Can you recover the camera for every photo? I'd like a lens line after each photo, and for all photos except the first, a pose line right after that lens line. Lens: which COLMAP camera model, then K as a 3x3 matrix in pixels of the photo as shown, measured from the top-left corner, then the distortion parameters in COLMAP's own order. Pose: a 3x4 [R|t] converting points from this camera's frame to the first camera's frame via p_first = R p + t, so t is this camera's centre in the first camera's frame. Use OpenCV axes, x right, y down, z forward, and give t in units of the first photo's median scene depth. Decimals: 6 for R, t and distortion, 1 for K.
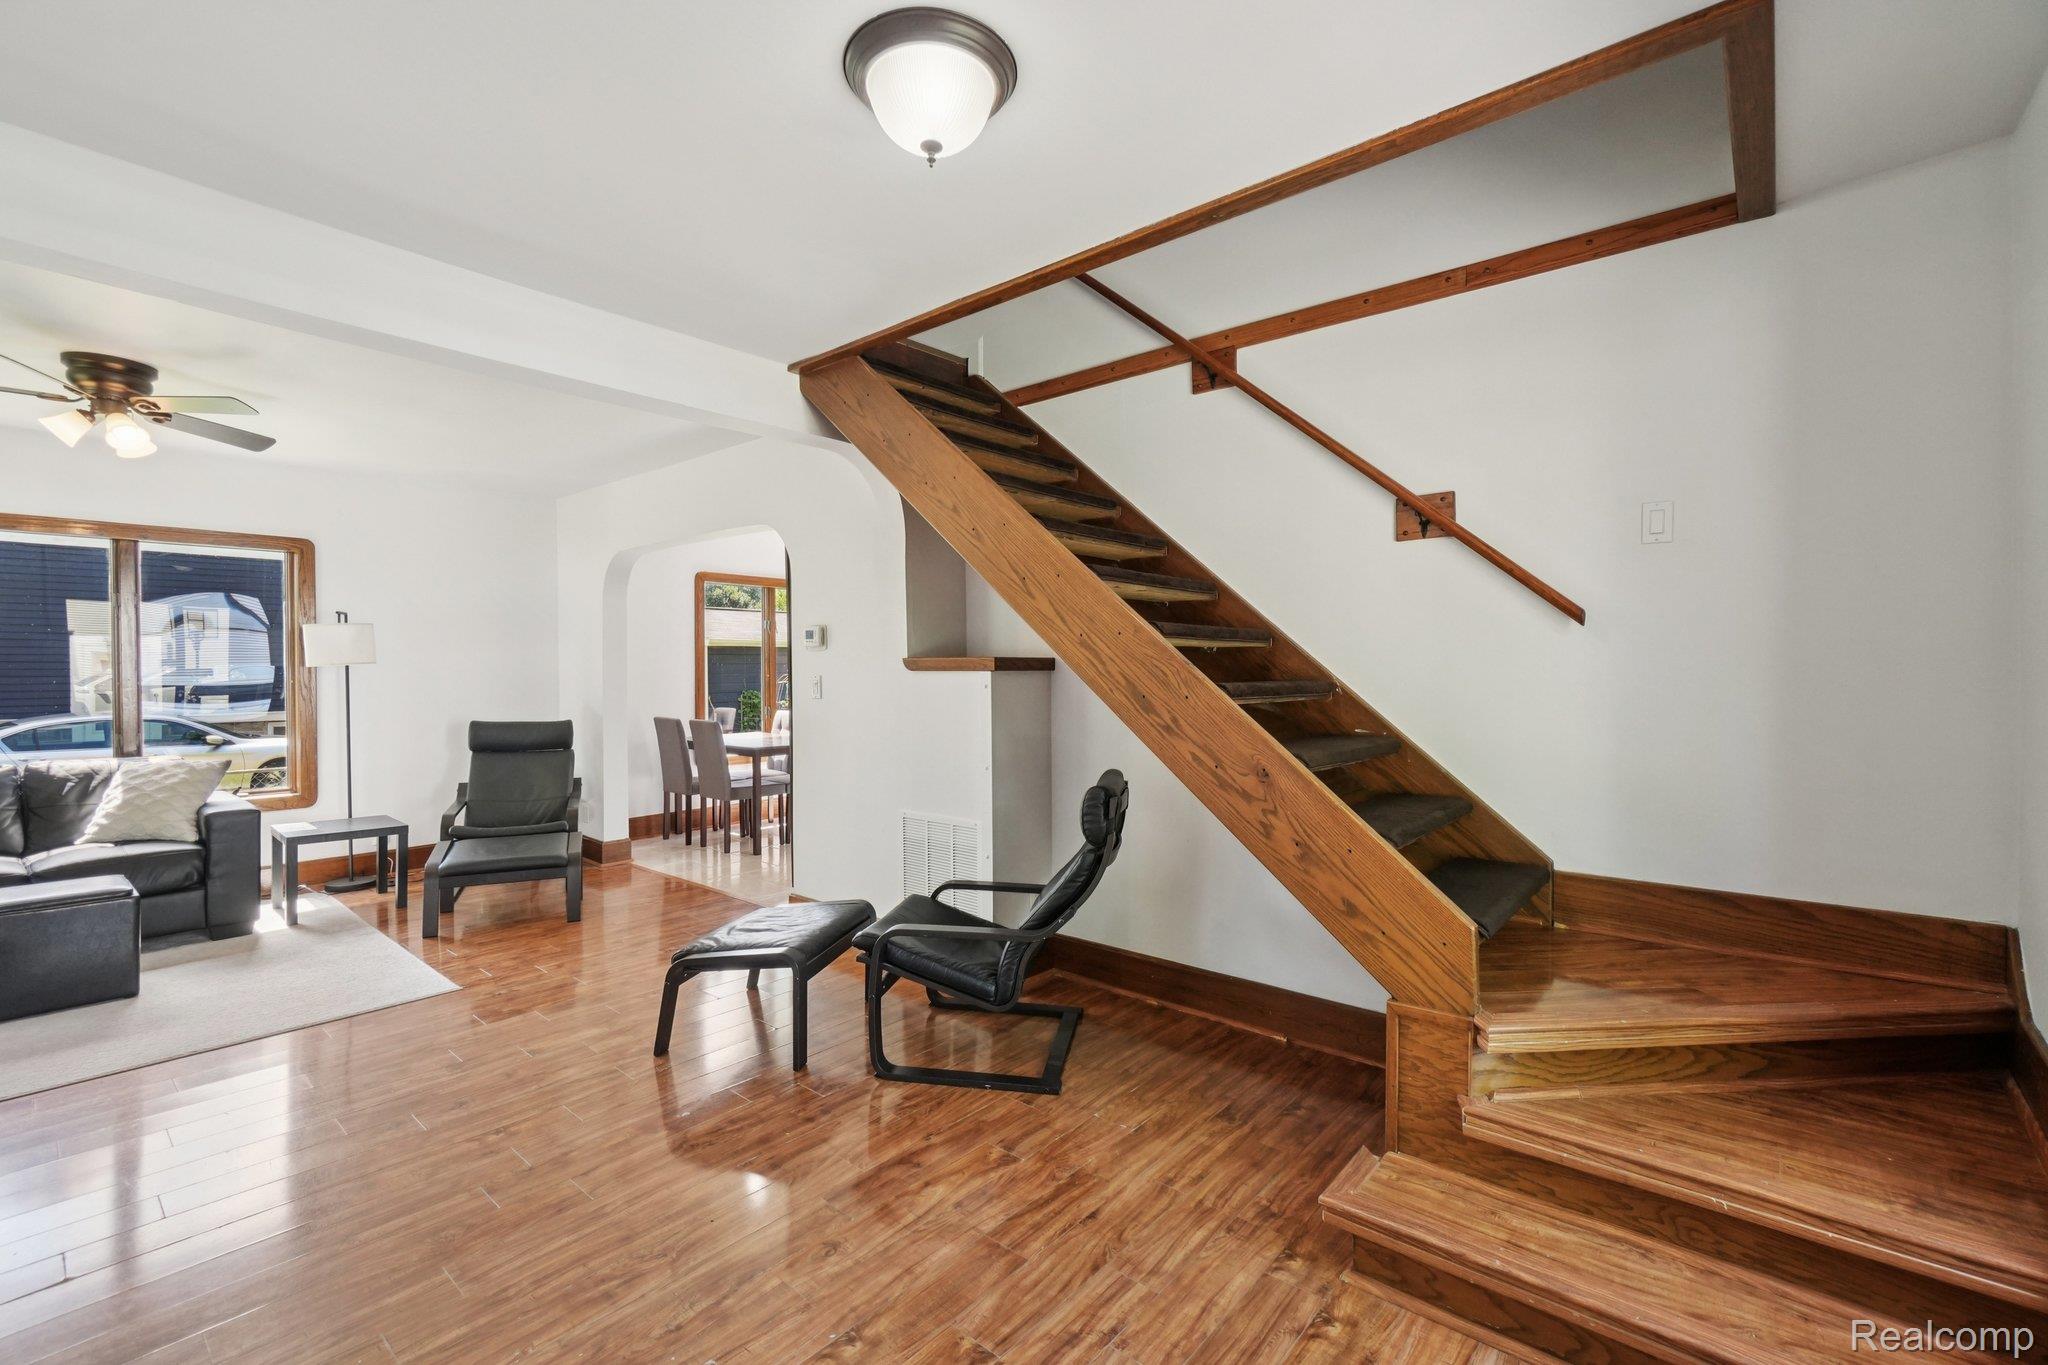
lens RADIAL K [[883.1, 0, 1035.6], [0, 883.1, 679.9], [0, 0, 1]] dist [-0.002981, 0.001853]
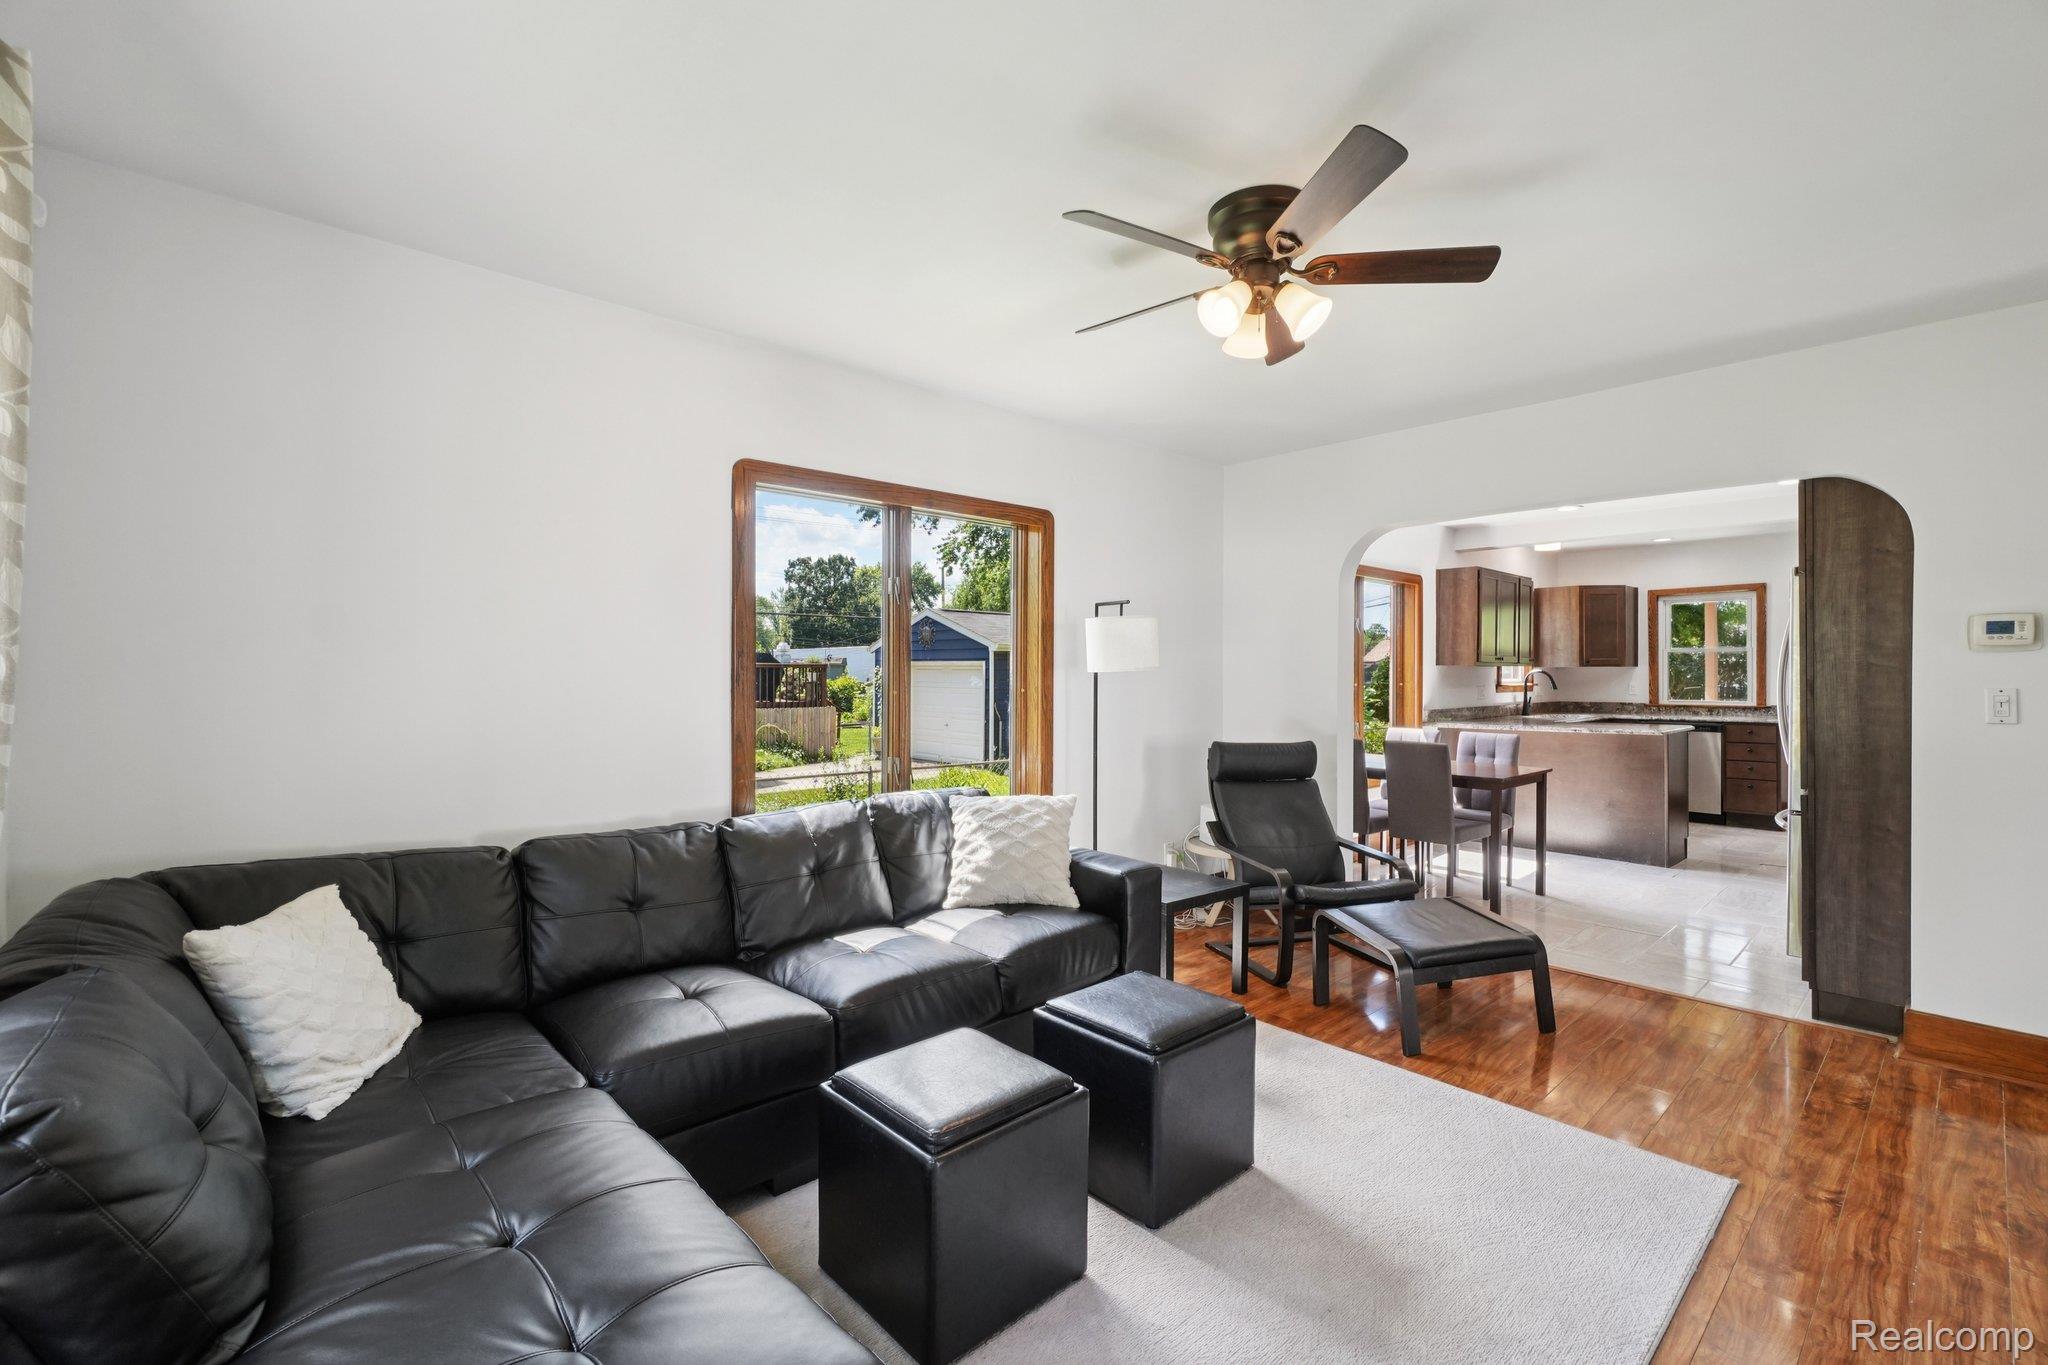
lens RADIAL K [[883.1, 0, 1028.2], [0, 883.1, 677.6], [0, 0, 1]] dist [-0.002981, 0.001853]
pose [[0.991776, 0.004639, -0.127900, -0.912197], [-0.005868, 0.999940, -0.009231, -0.003462], [0.127849, 0.009906, 0.991744, 0.259617]]
